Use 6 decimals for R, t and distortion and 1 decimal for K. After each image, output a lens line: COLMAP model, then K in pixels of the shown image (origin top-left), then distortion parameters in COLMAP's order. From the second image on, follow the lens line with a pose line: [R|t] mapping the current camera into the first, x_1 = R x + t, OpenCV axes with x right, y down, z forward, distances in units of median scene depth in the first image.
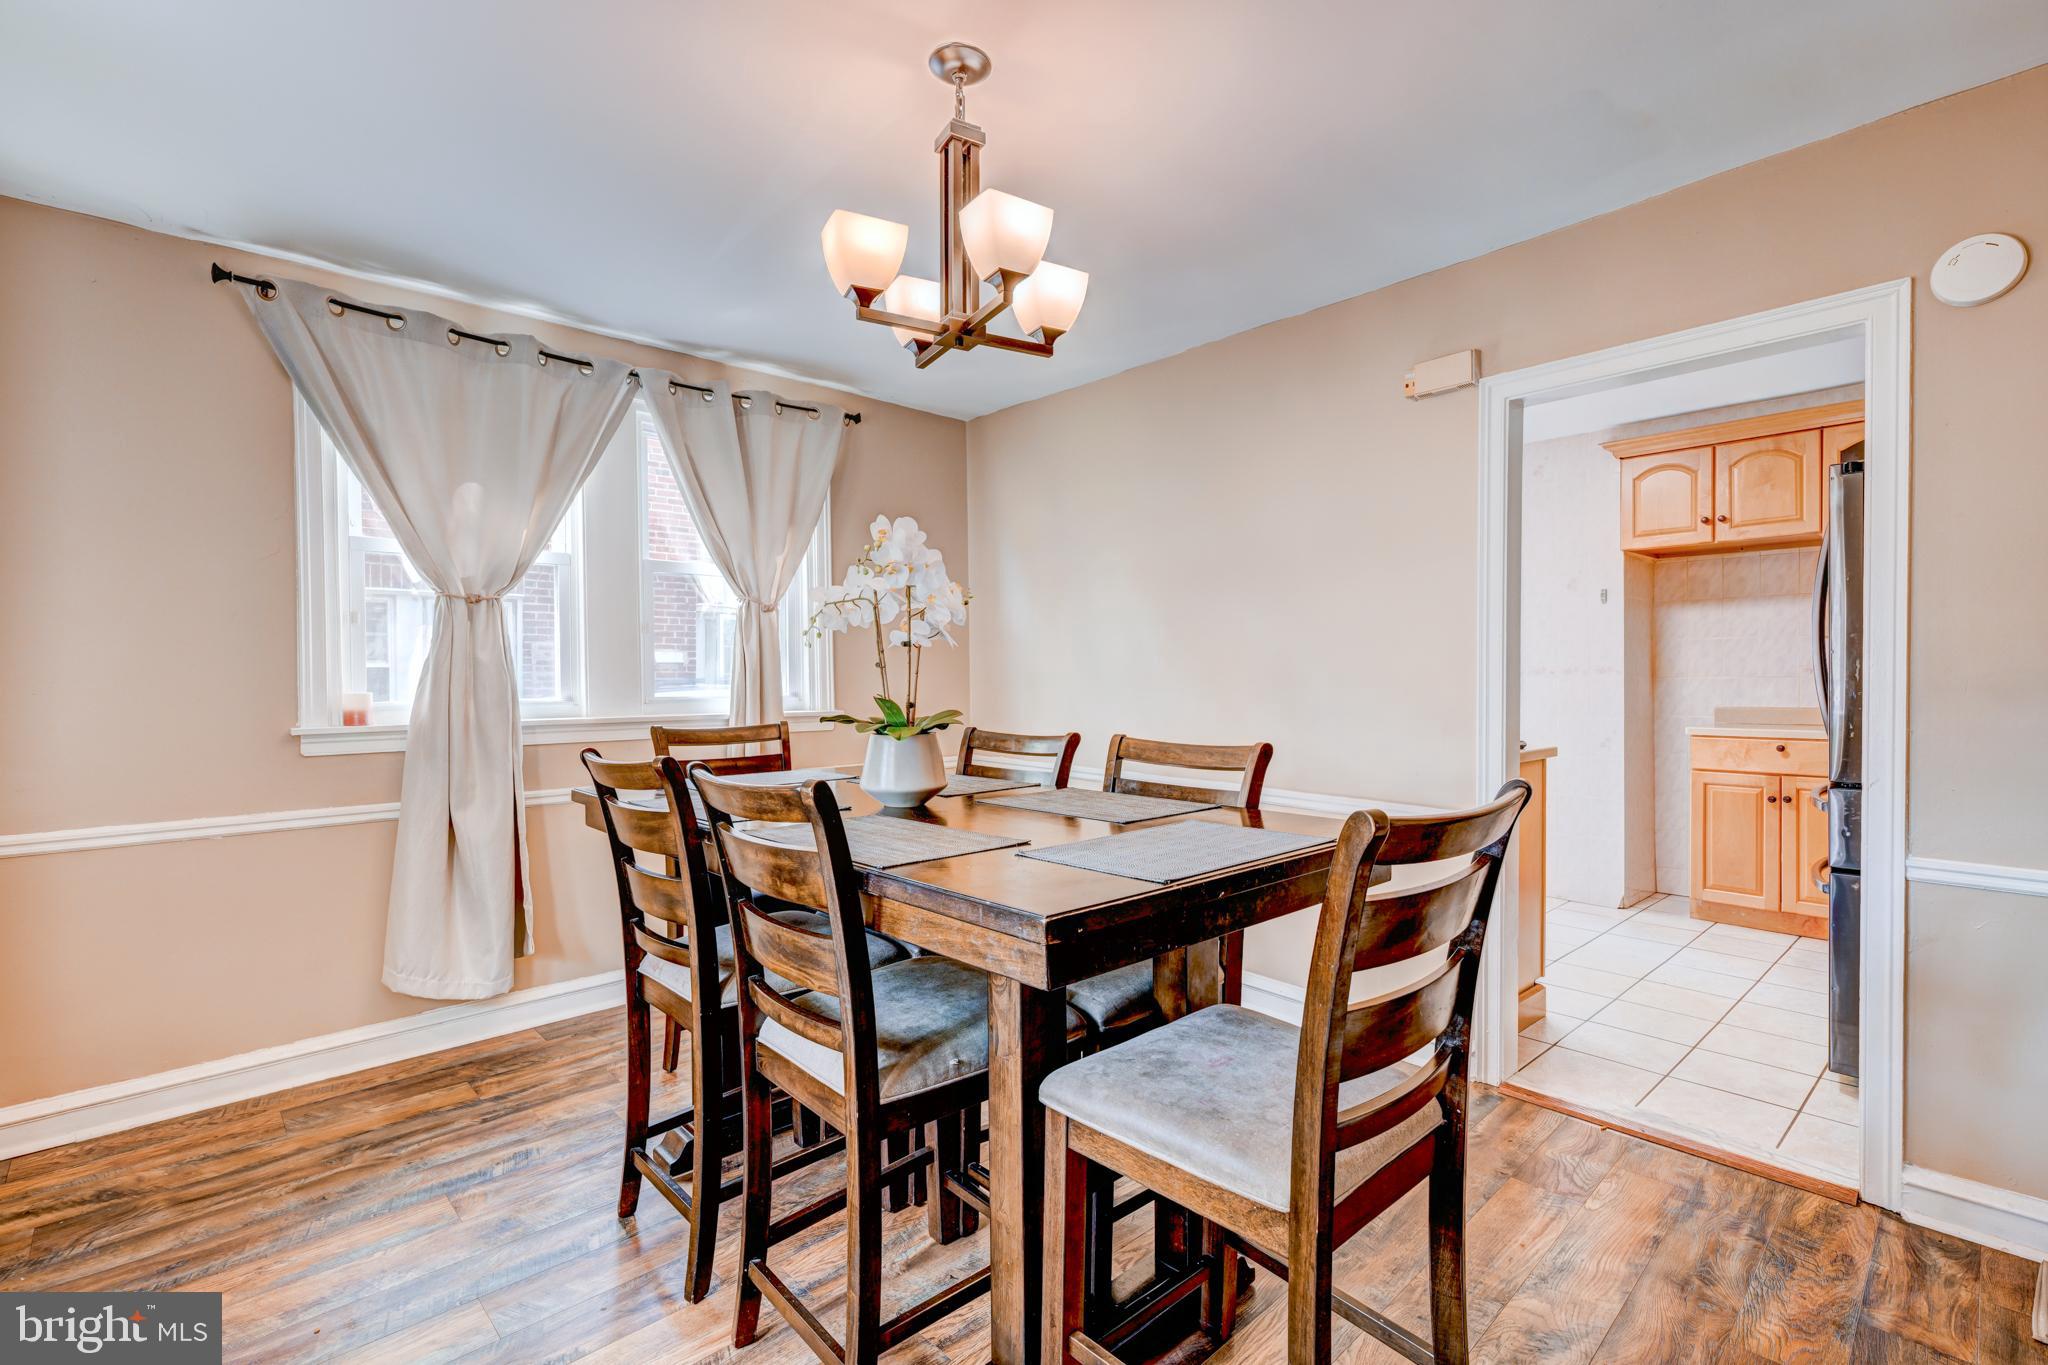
lens RADIAL K [[912.9, 0, 1024.0], [0, 912.9, 682.5], [0, 0, 1]] dist [-0.000032, -0.000016]
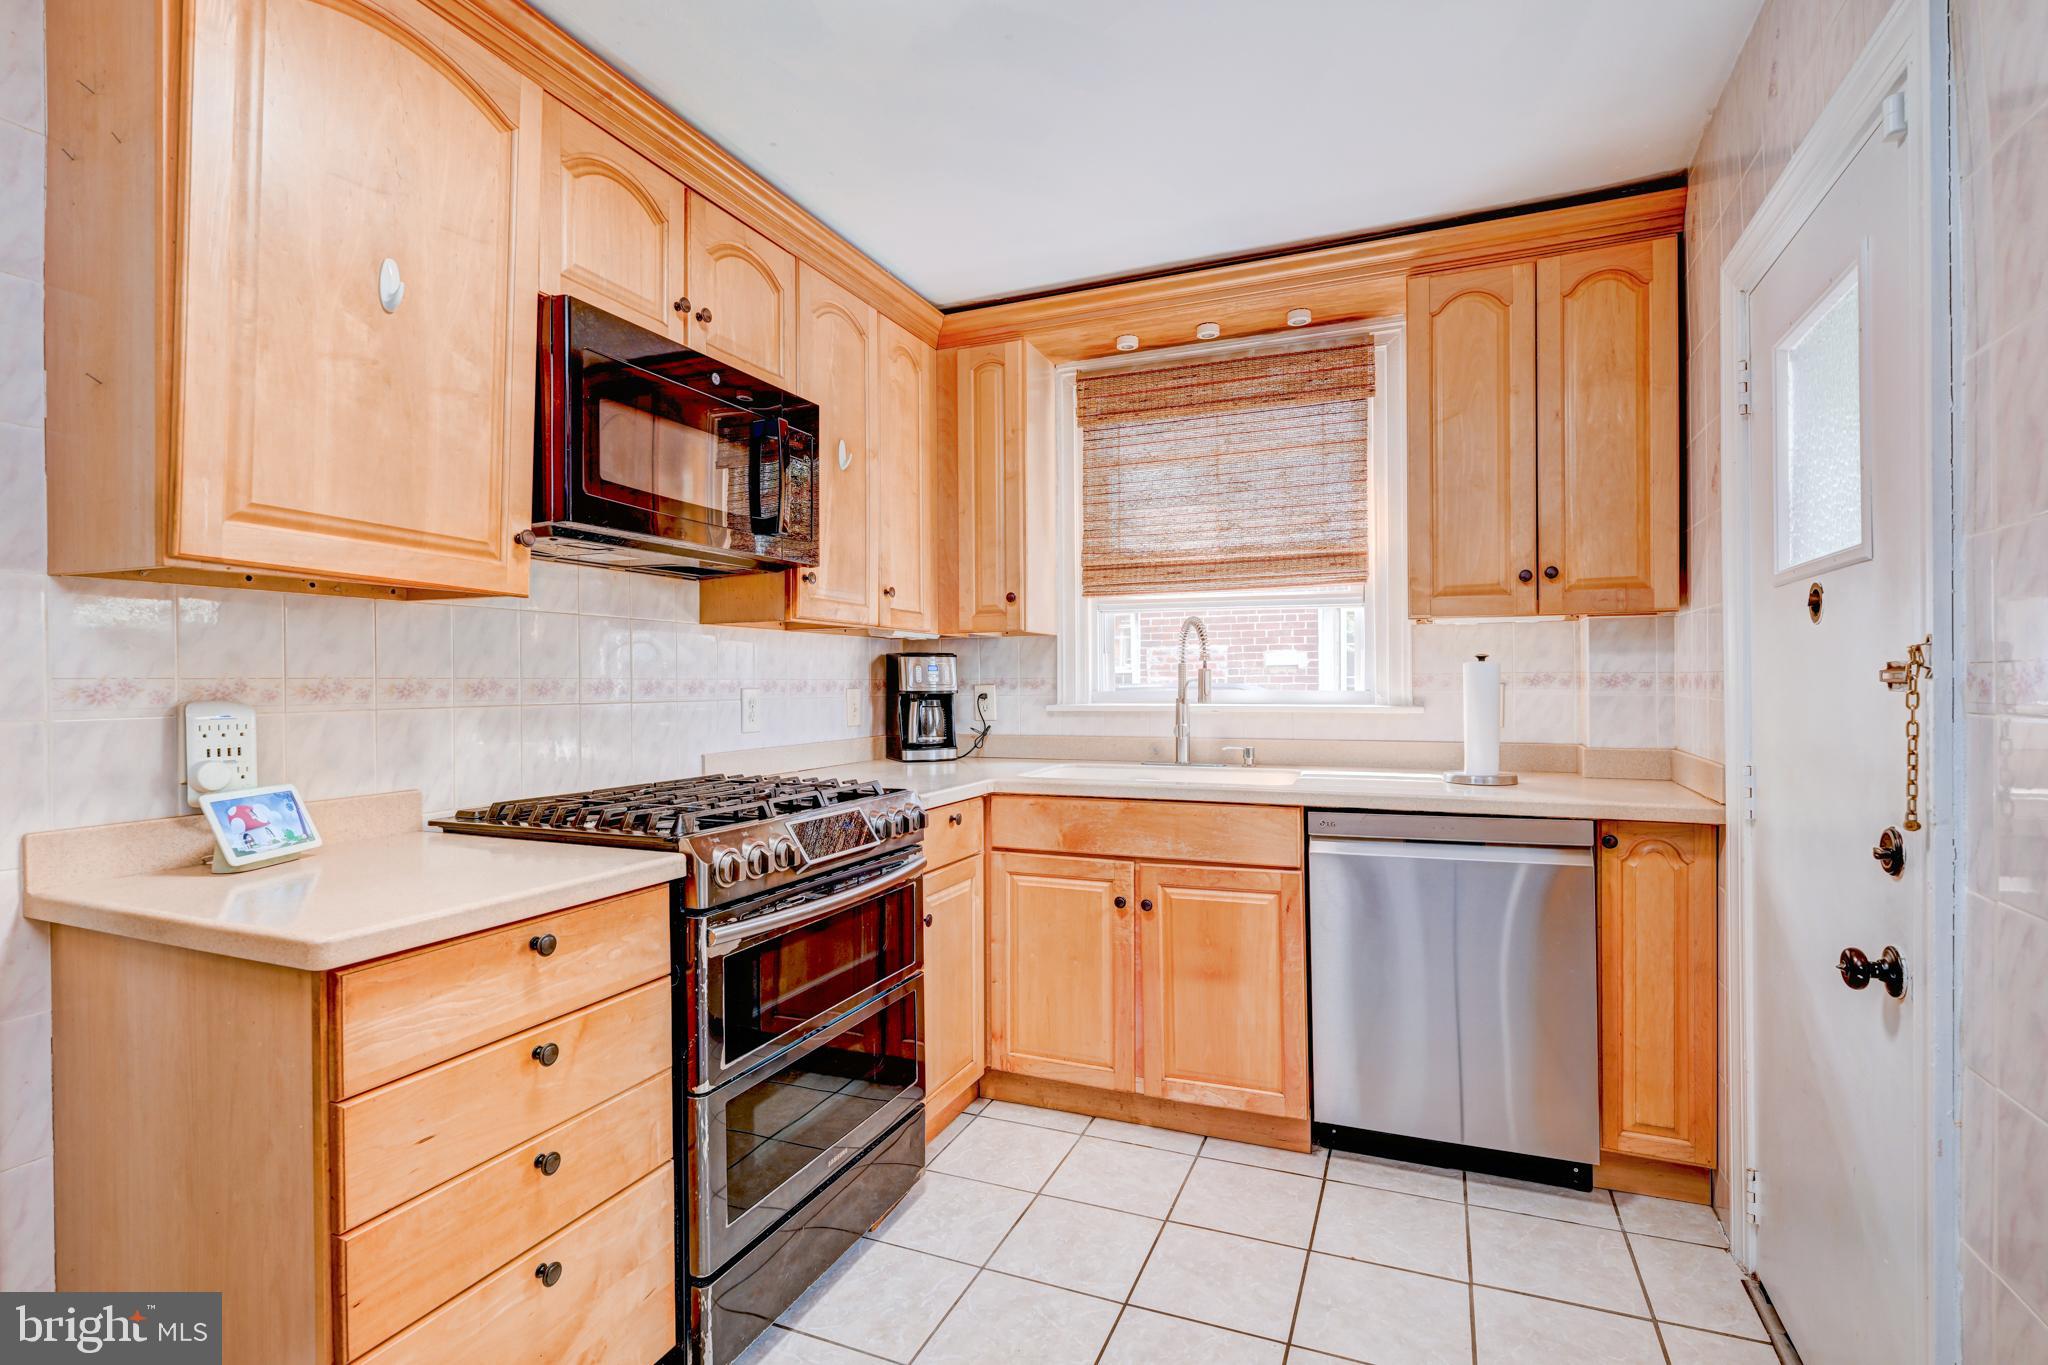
lens RADIAL K [[970.5, 0, 1024.0], [0, 970.5, 682.5], [0, 0, 1]] dist [0.000193, -0.000315]
pose [[0.426259, 0.002136, -0.904599, 0.690931], [-0.001088, 0.999998, 0.001849, -0.013574], [0.904601, 0.000196, 0.426260, 0.746847]]
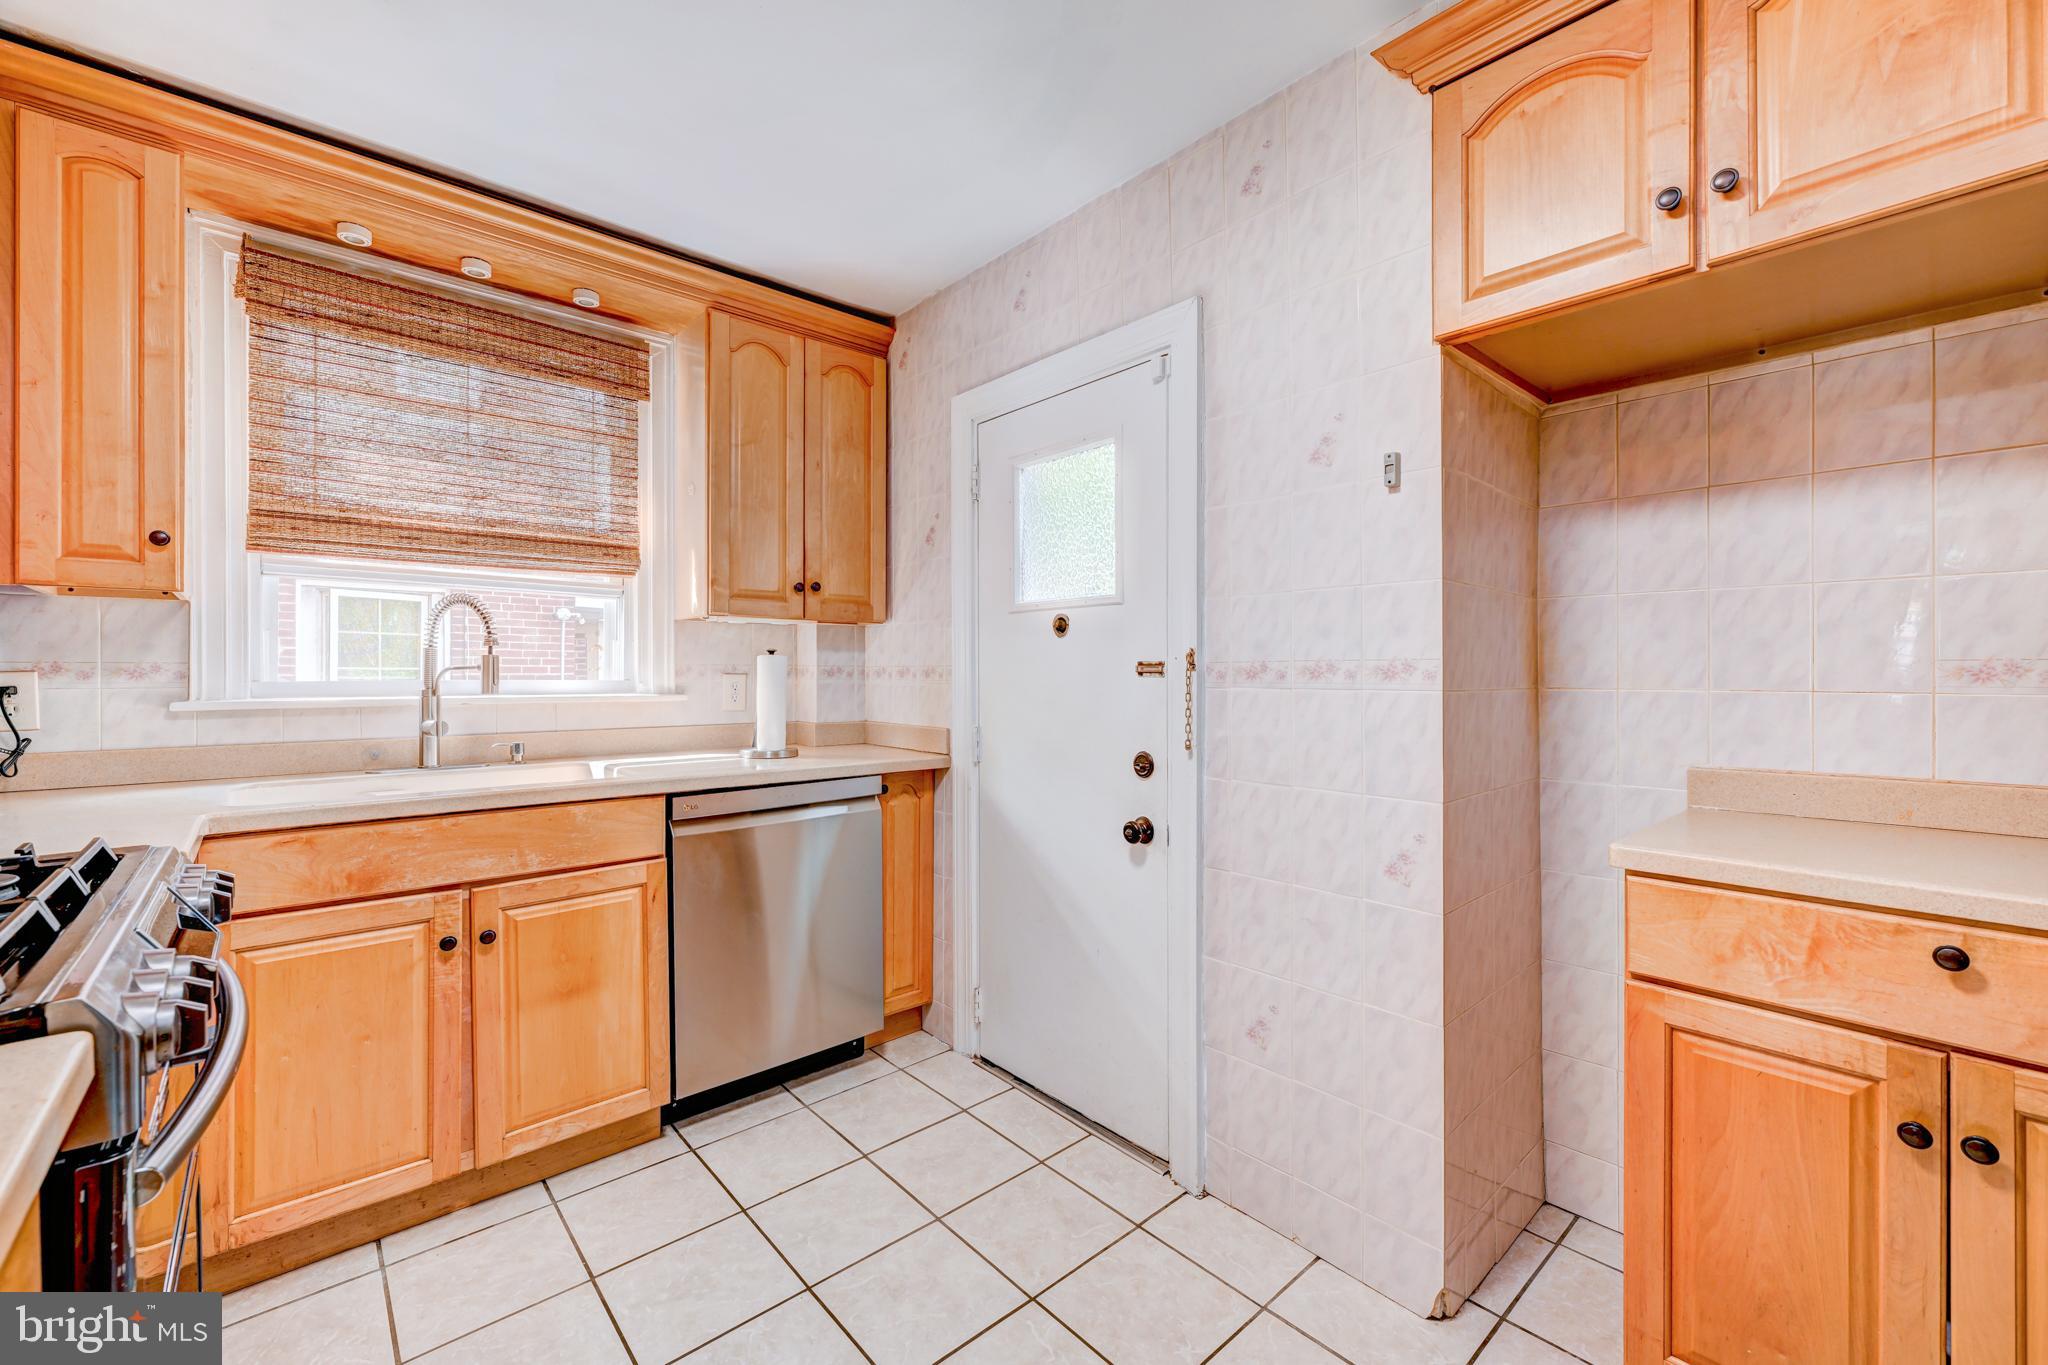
lens RADIAL K [[836.4, 0, 1017.0], [0, 836.4, 672.8], [0, 0, 1]] dist [-0.001709, -0.000207]
pose [[0.999985, 0.004558, -0.002894, 0.478339], [-0.004581, 0.999957, -0.008053, -0.009002], [0.002857, 0.008066, 0.999963, 0.652230]]
